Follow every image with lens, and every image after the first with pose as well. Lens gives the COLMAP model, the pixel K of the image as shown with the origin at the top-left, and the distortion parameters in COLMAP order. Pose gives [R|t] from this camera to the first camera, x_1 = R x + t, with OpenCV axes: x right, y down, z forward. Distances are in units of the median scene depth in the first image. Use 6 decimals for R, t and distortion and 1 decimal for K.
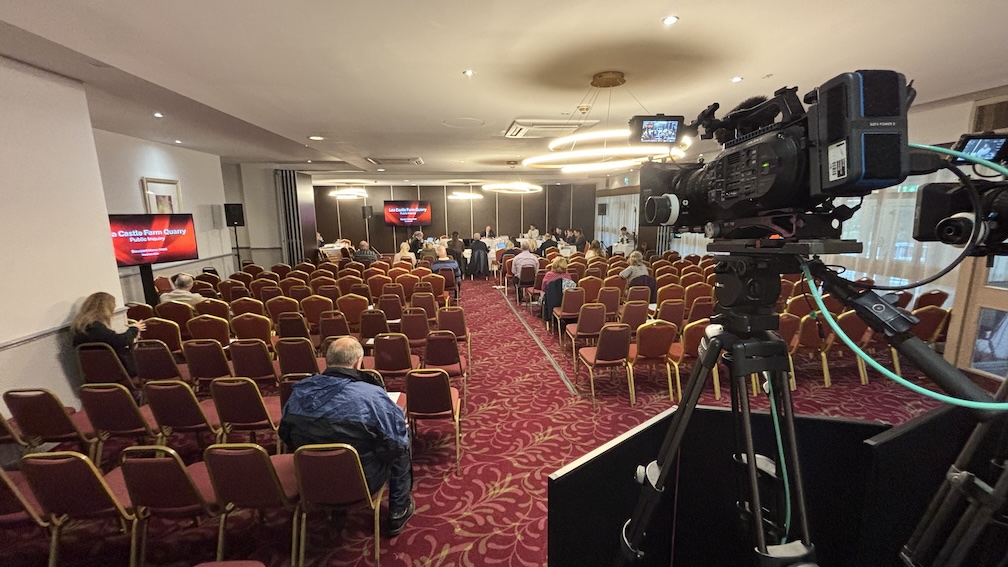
lens RADIAL K [[406.3, 0, 507.5], [0, 406.3, 283.9], [0, 0, 1]] dist [0.002757, -0.000478]
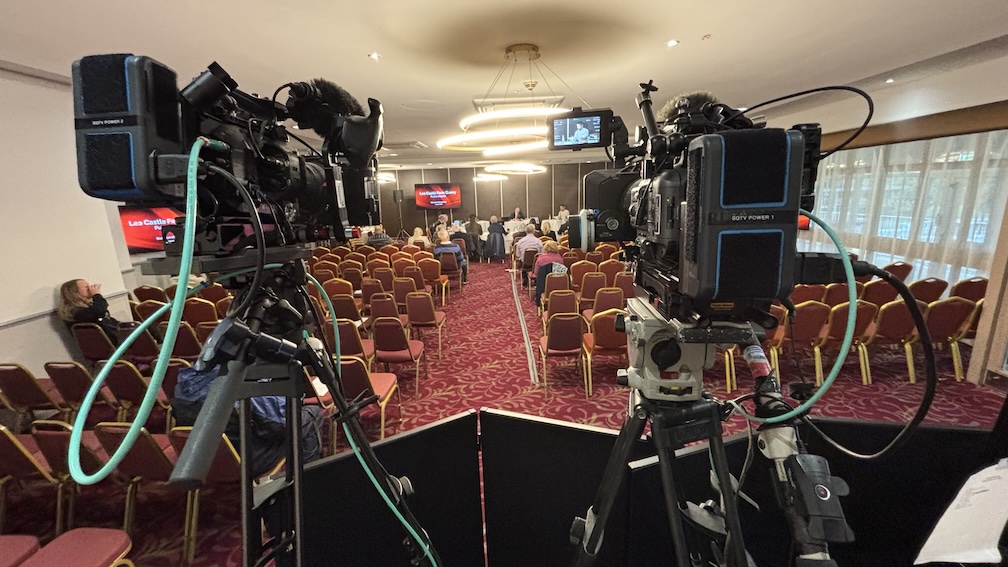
lens RADIAL K [[412.9, 0, 508.2], [0, 412.9, 280.3], [0, 0, 1]] dist [0.006877, -0.000332]
pose [[0.991607, 0.004511, -0.129214, 0.134769], [-0.000030, 0.999399, 0.034657, -0.005050], [0.129292, -0.034362, 0.991011, 0.012920]]
